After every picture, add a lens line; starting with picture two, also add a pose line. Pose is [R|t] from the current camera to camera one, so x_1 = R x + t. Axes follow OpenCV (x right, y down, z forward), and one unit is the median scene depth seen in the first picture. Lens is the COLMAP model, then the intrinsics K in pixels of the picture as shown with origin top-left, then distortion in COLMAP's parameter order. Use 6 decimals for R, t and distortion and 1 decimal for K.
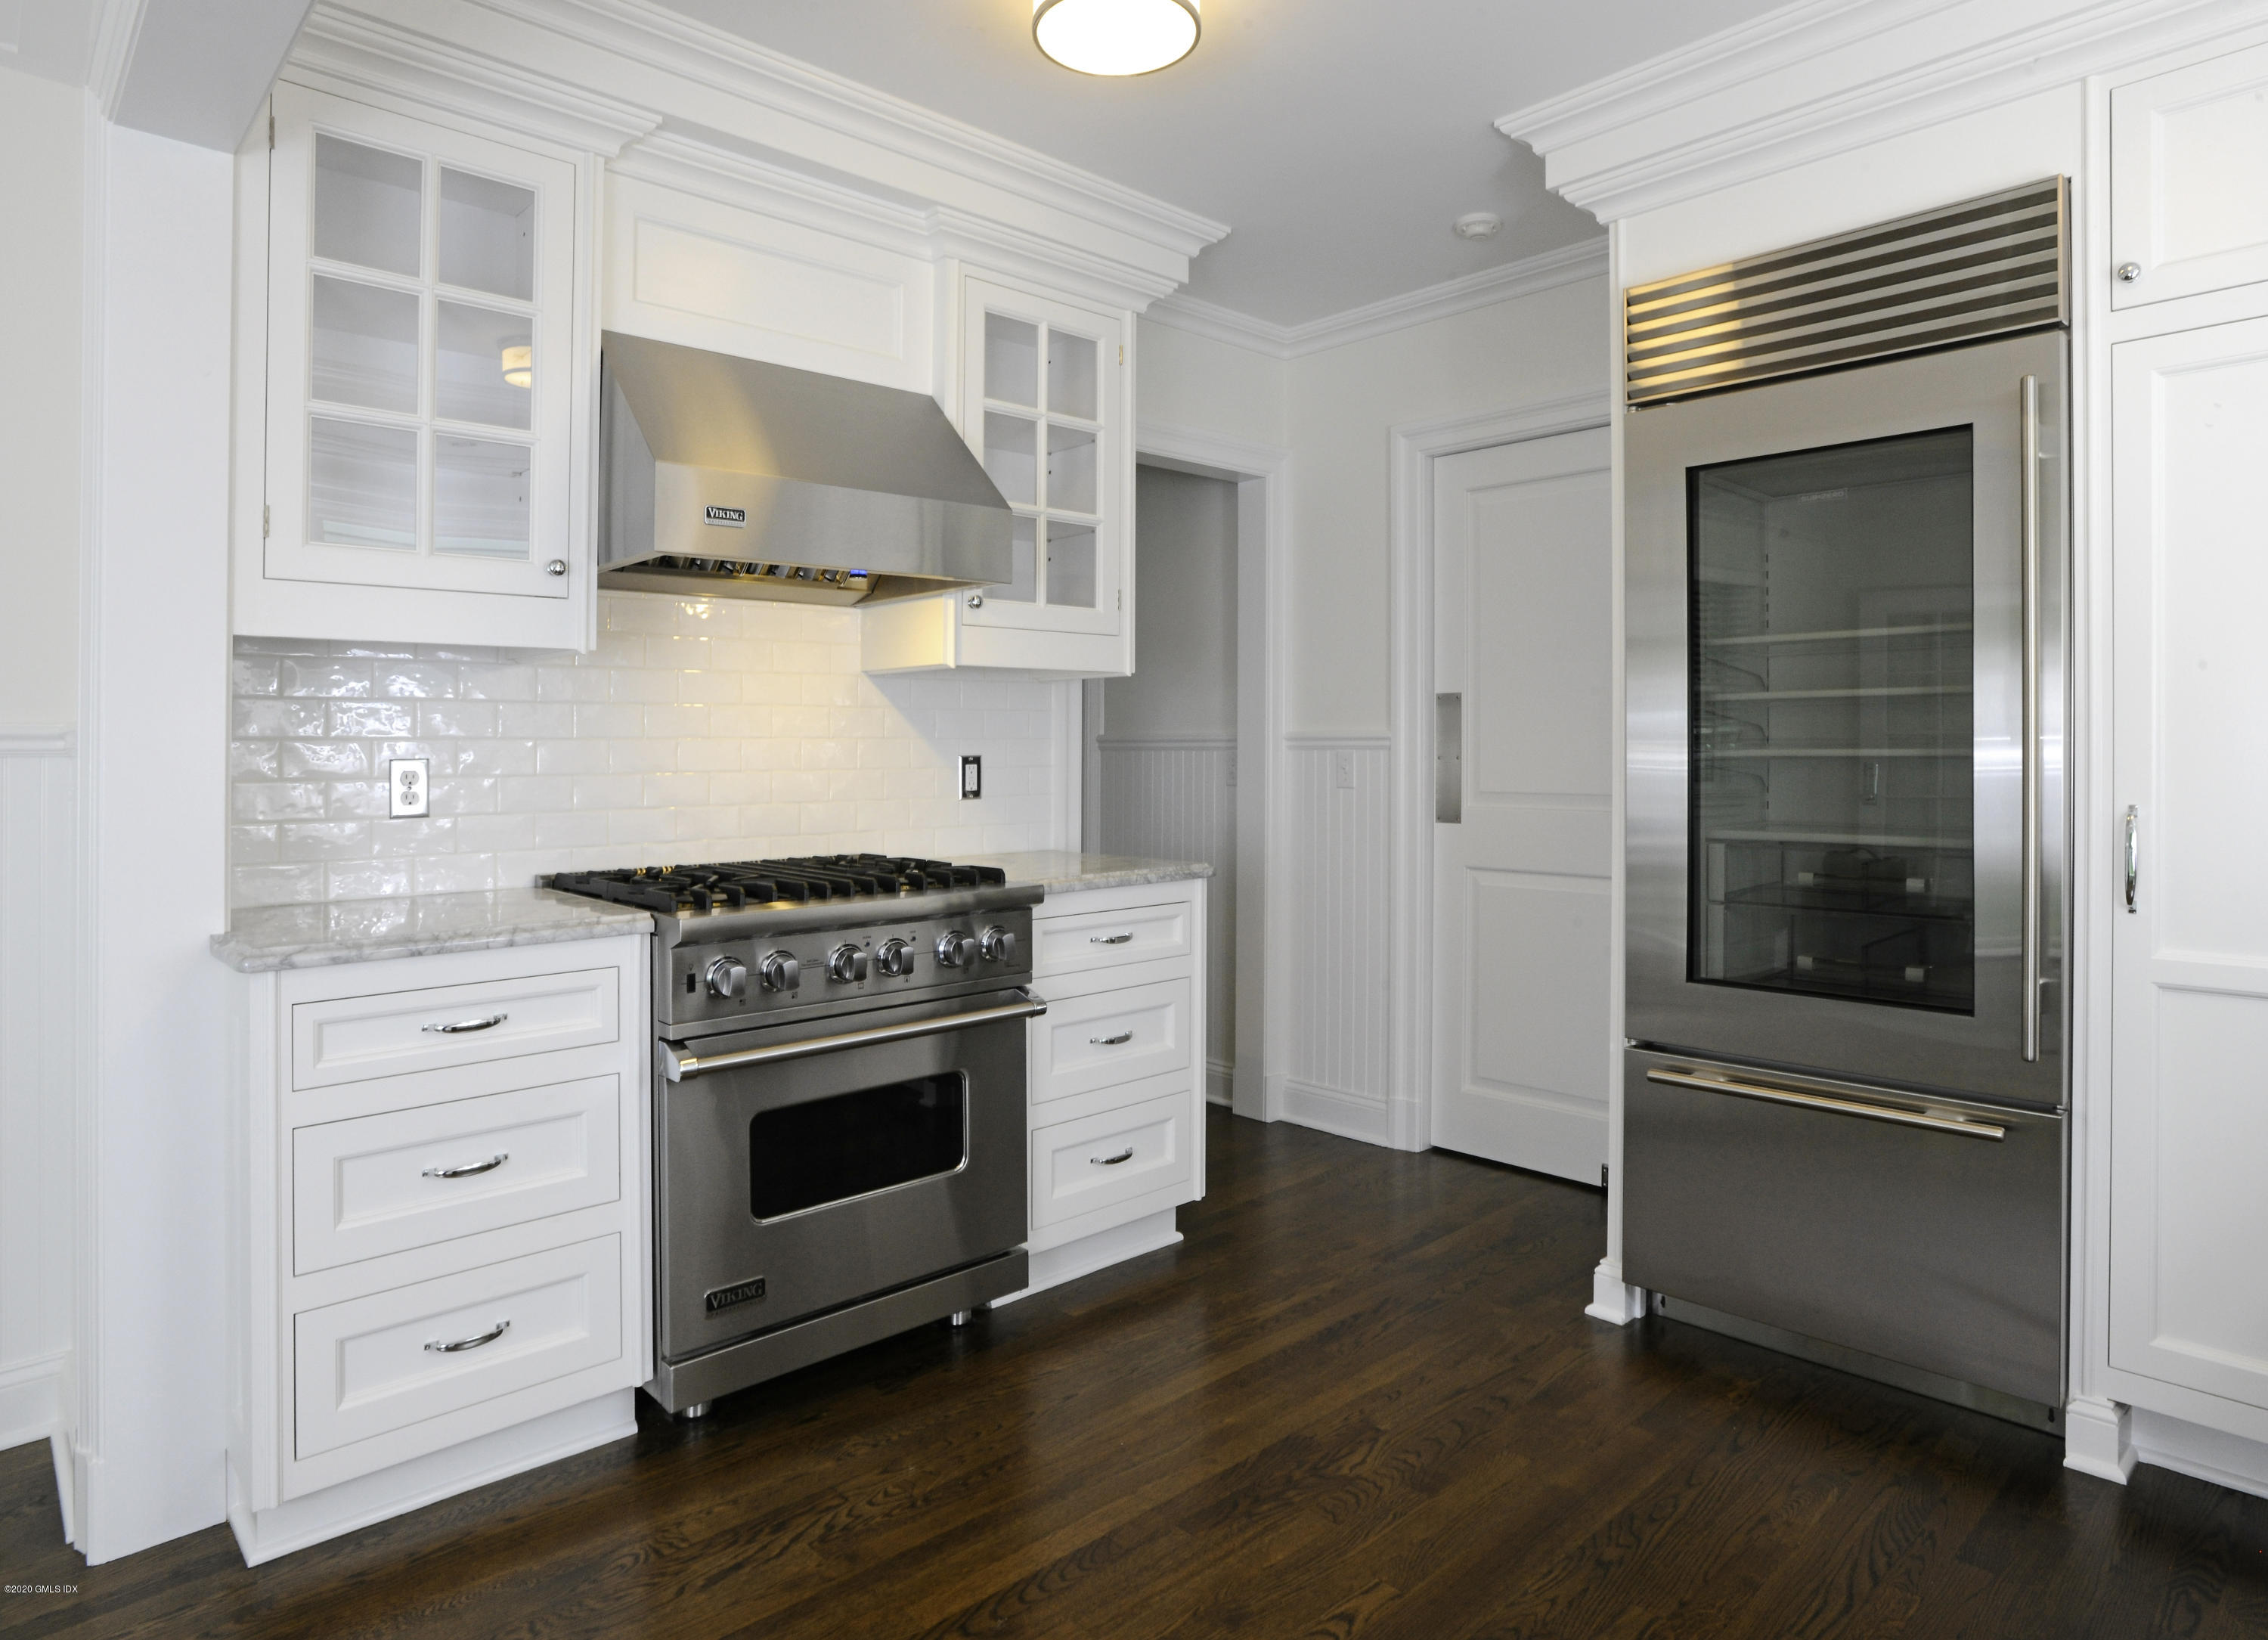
lens RADIAL K [[1343.8, 0, 1132.5], [0, 1343.8, 755.7], [0, 0, 1]] dist [-0.003542, -0.003052]
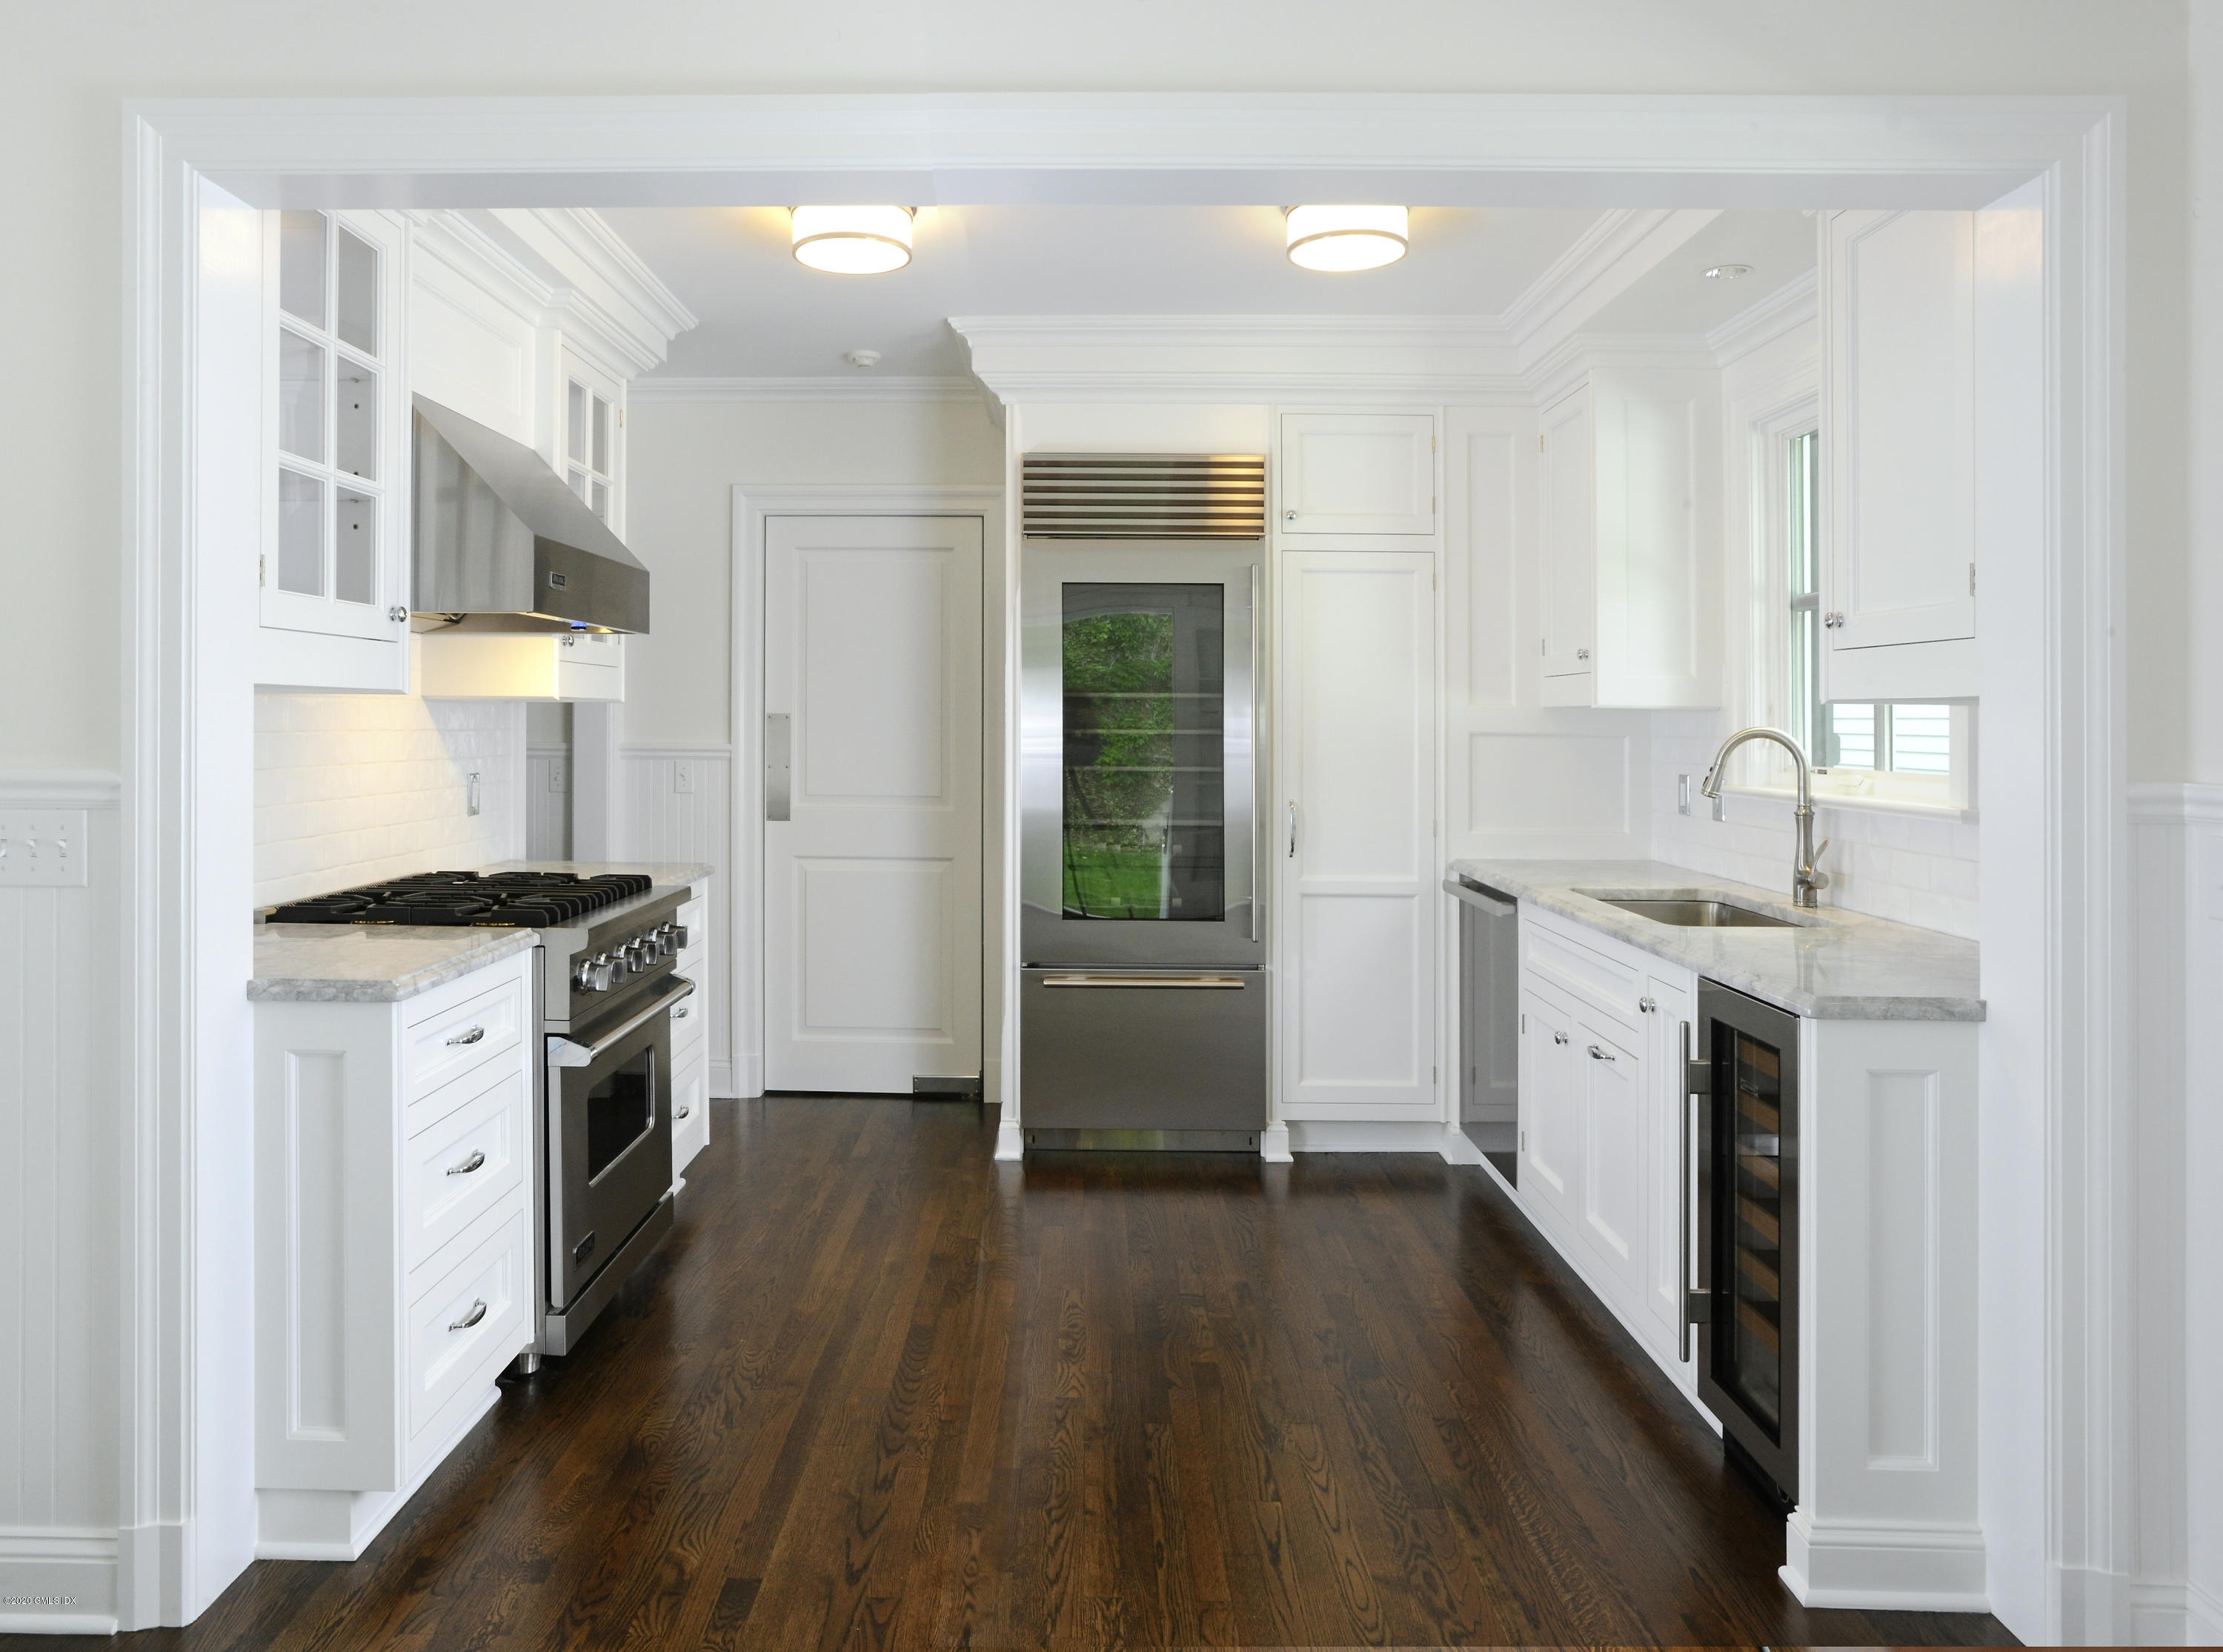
lens RADIAL K [[1519.3, 0, 1109.0], [0, 1519.3, 729.0], [0, 0, 1]] dist [0.069806, 0.000200]
pose [[0.674738, 0.006990, 0.738024, -0.788852], [-0.007634, 0.999968, -0.002491, -0.042578], [-0.738018, -0.003953, 0.674770, -0.198138]]
